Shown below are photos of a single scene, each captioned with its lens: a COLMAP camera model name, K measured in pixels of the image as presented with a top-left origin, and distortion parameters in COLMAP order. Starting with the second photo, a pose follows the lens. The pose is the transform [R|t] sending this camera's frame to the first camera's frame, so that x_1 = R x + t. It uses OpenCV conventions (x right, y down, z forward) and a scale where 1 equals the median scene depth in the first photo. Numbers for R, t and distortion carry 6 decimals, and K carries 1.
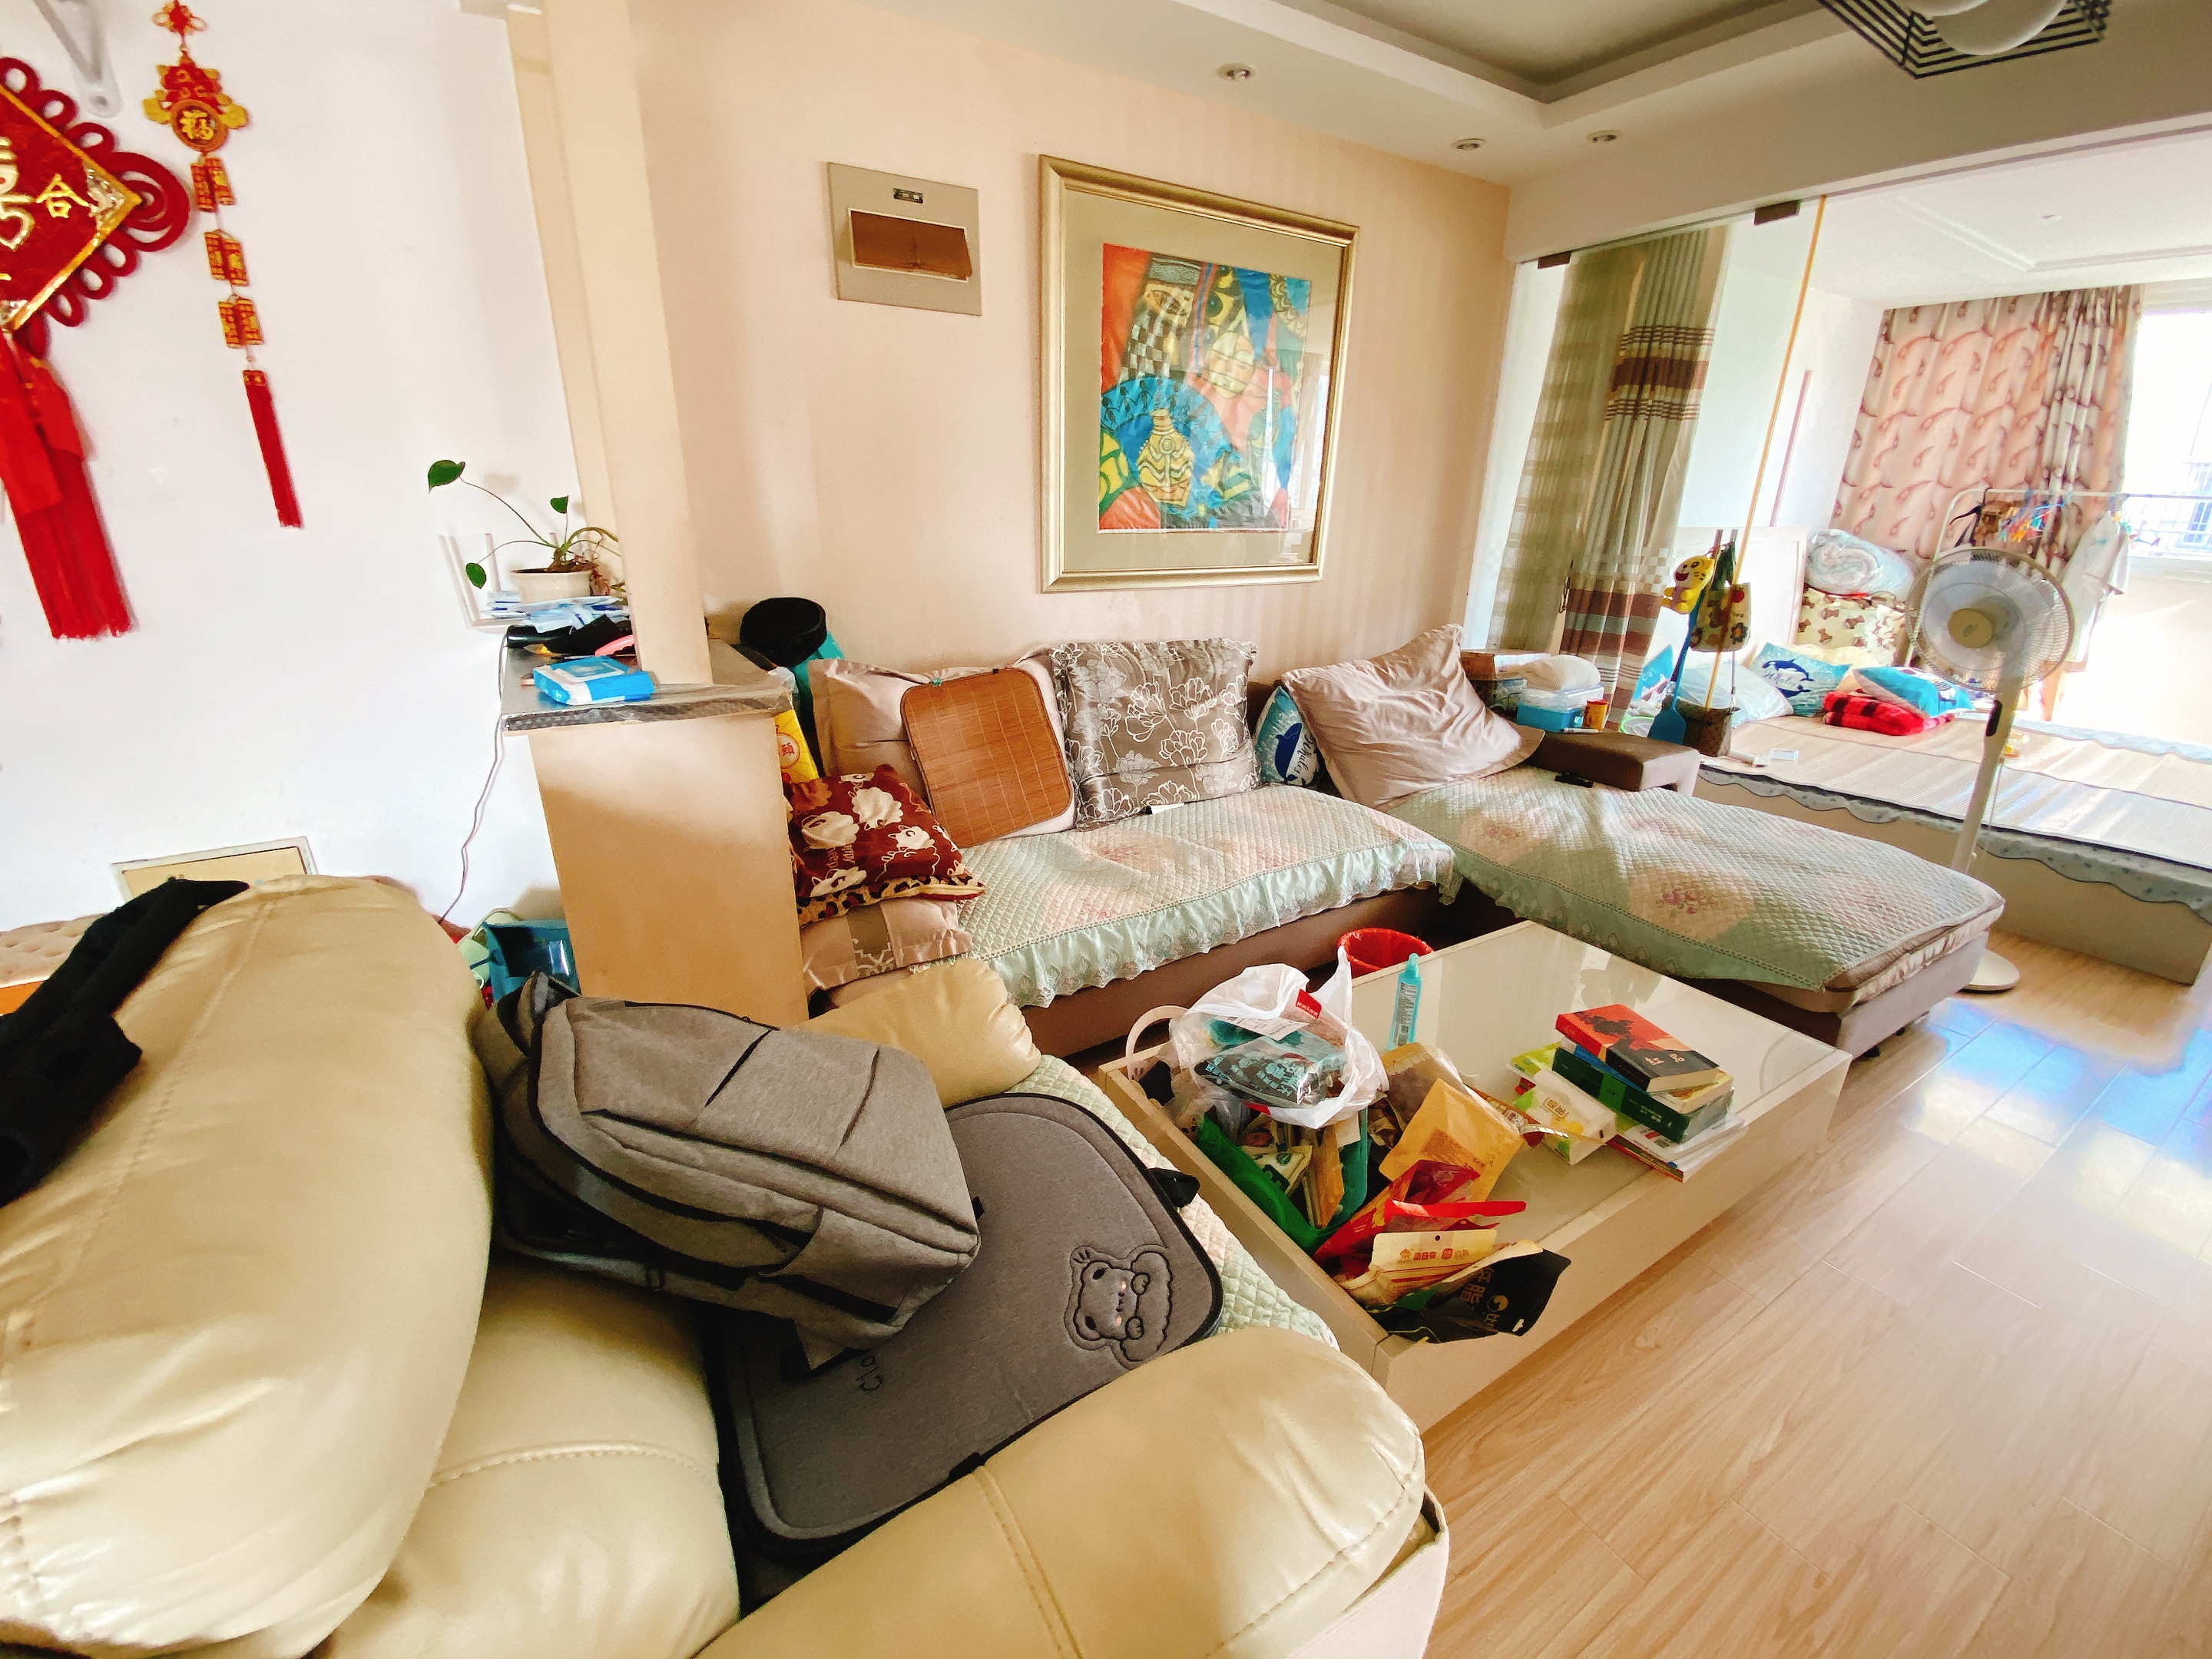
lens RADIAL K [[897.6, 0, 1106.0], [0, 897.6, 829.5], [0, 0, 1]] dist [0.014617, -0.017575]
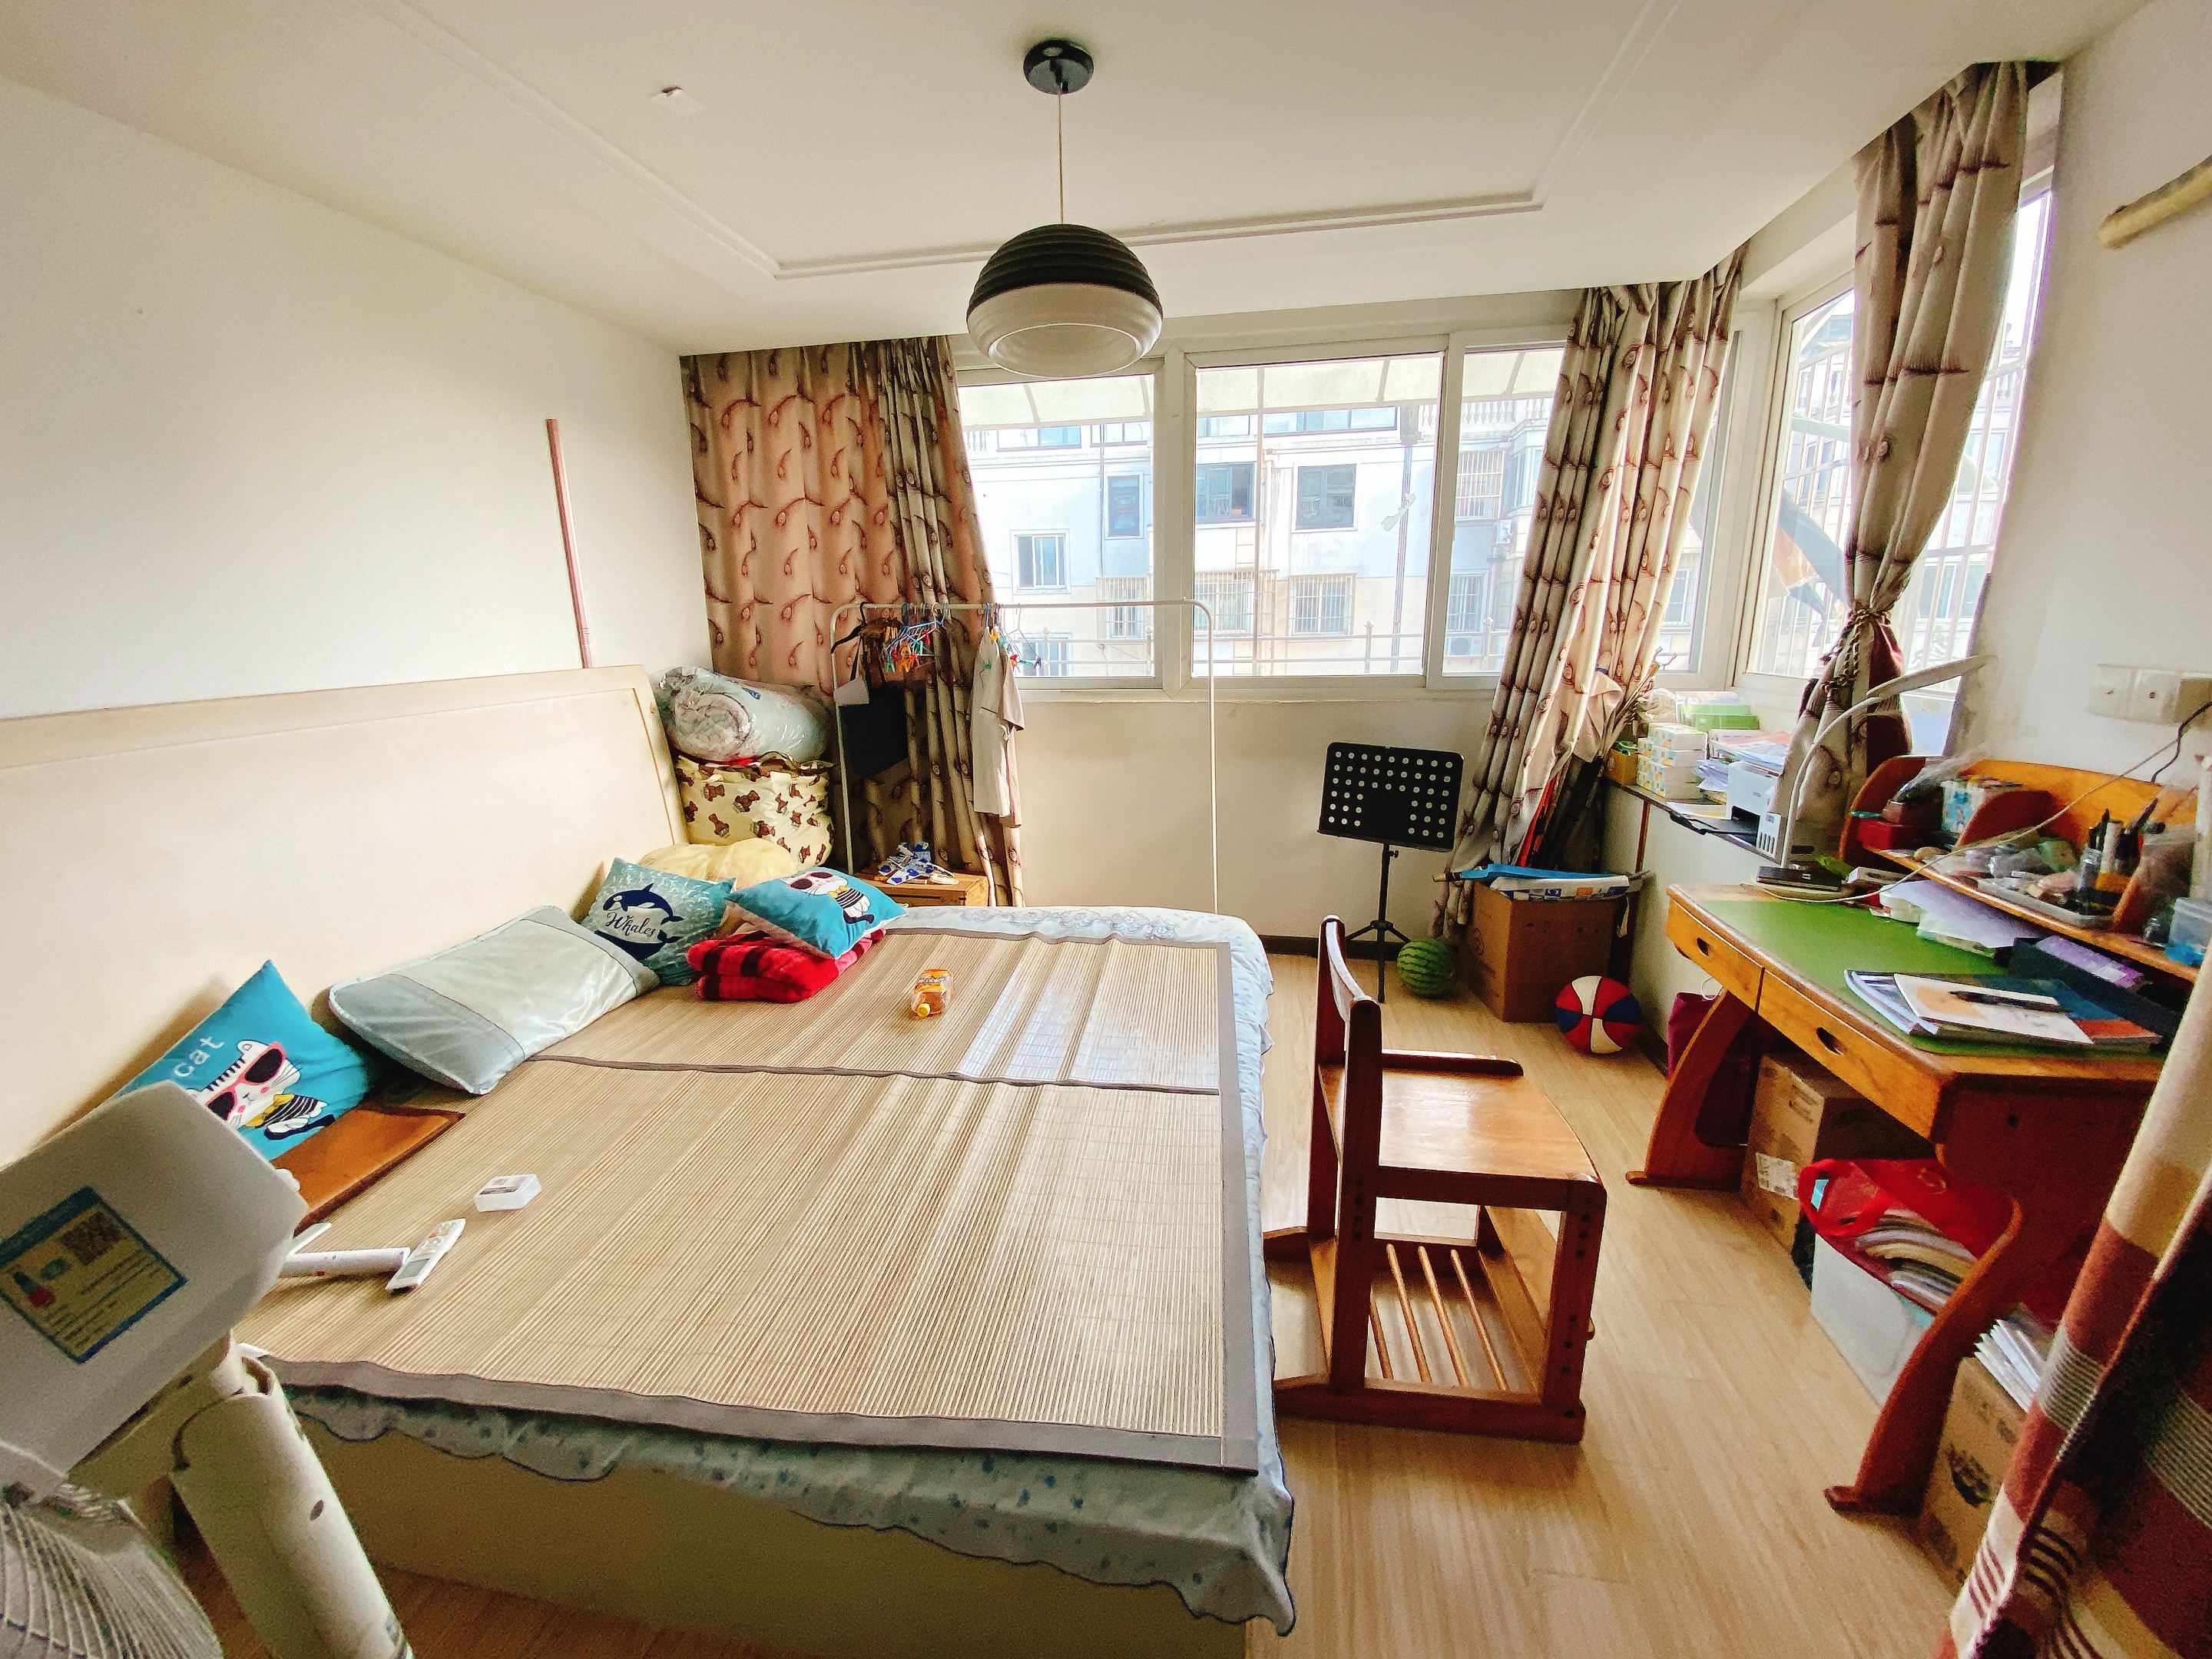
lens RADIAL K [[897.6, 0, 1106.0], [0, 897.6, 829.5], [0, 0, 1]] dist [0.014617, -0.017575]
pose [[0.663658, -0.184298, 0.724977, 0.549299], [0.268801, 0.963195, -0.001209, -0.145335], [-0.698072, 0.195677, 0.688772, 0.380814]]
